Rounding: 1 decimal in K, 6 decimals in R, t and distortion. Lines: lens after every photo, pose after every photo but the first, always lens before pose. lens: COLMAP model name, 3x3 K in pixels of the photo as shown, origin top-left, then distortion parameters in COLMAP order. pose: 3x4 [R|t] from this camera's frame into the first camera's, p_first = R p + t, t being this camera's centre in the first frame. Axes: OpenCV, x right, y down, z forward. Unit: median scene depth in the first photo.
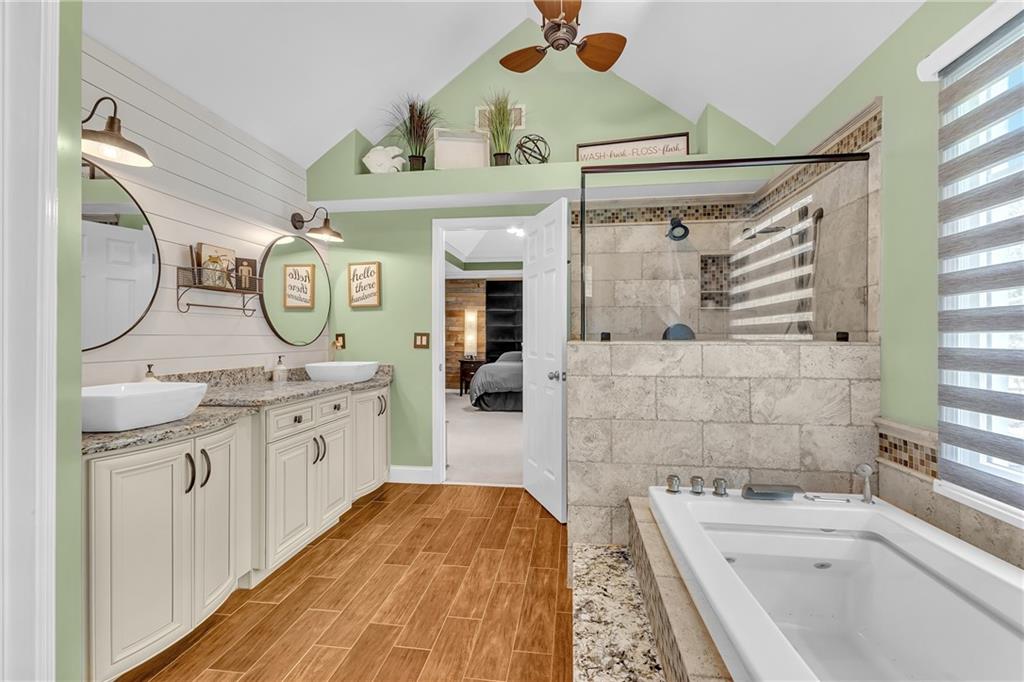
lens RADIAL K [[445.9, 0, 512.0], [0, 445.9, 335.7], [0, 0, 1]] dist [0.008920, 0.000319]
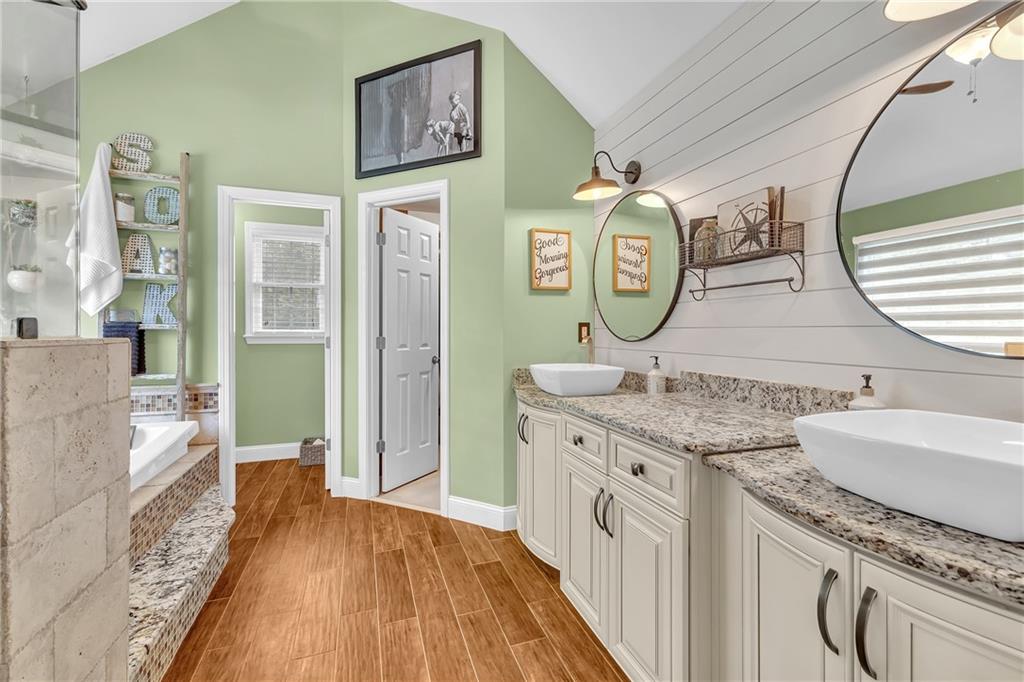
lens RADIAL K [[445.9, 0, 514.4], [0, 445.9, 333.1], [0, 0, 1]] dist [0.008920, 0.000319]
pose [[-0.888645, 0.002535, -0.458589, -0.051042], [0.001350, 0.999995, 0.002911, 0.007360], [0.458594, 0.001968, -0.888644, 1.814405]]
